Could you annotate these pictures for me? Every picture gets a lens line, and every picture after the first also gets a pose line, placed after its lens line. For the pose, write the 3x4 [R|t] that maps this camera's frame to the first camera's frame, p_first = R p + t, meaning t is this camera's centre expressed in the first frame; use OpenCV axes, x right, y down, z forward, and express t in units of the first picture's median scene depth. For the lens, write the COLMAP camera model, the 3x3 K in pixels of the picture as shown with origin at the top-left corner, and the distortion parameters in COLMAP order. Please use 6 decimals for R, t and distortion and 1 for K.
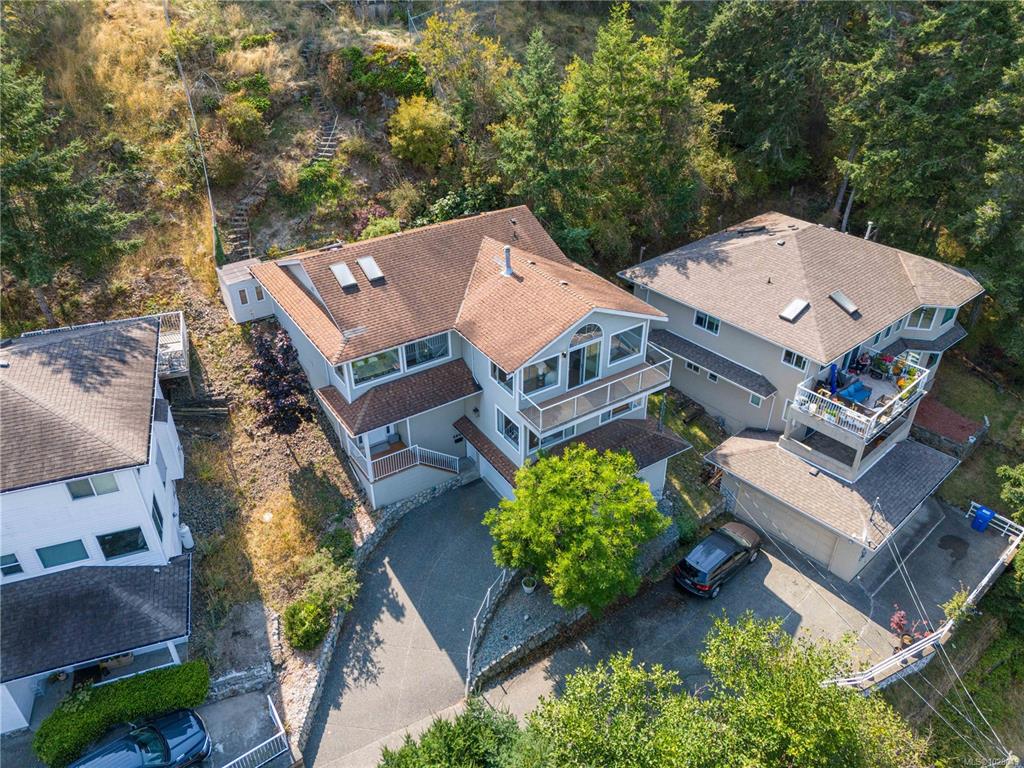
lens RADIAL K [[752.1, 0, 514.4], [0, 752.1, 384.3], [0, 0, 1]] dist [0.076525, -0.071895]
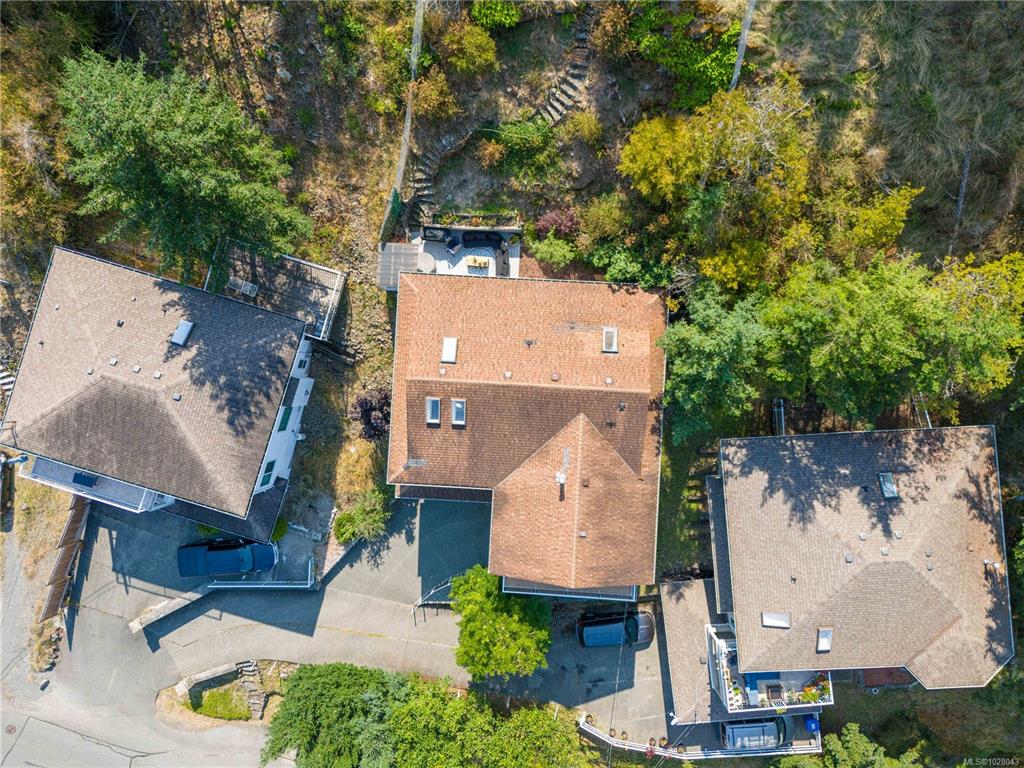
lens RADIAL K [[732.8, 0, 512.0], [0, 732.8, 384.0], [0, 0, 1]] dist [0.084746, -0.058030]
pose [[0.803418, 0.594813, -0.026778, -0.115535], [-0.307470, 0.452974, 0.836826, -1.043886], [0.509885, -0.664087, 0.546814, 0.448476]]
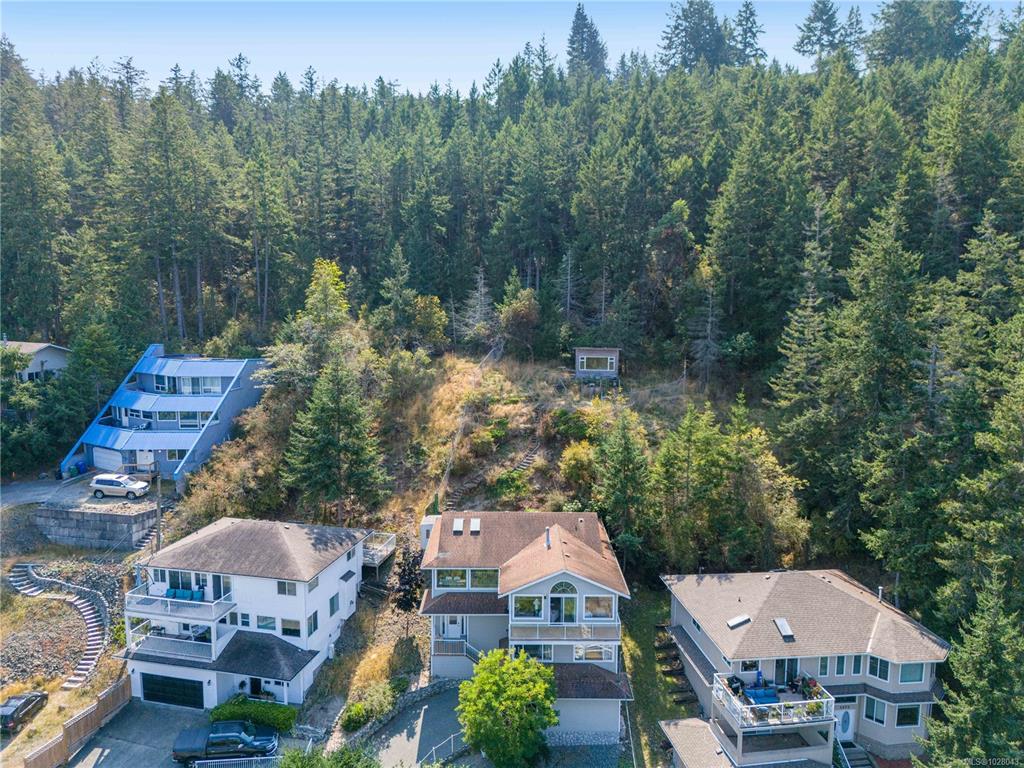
lens RADIAL K [[752.1, 0, 514.4], [0, 752.1, 384.3], [0, 0, 1]] dist [0.076525, -0.071895]
pose [[0.839726, 0.087296, -0.535948, 0.722868], [-0.309341, 0.888083, -0.340024, 0.108842], [0.446284, 0.451317, 0.772751, -0.392096]]
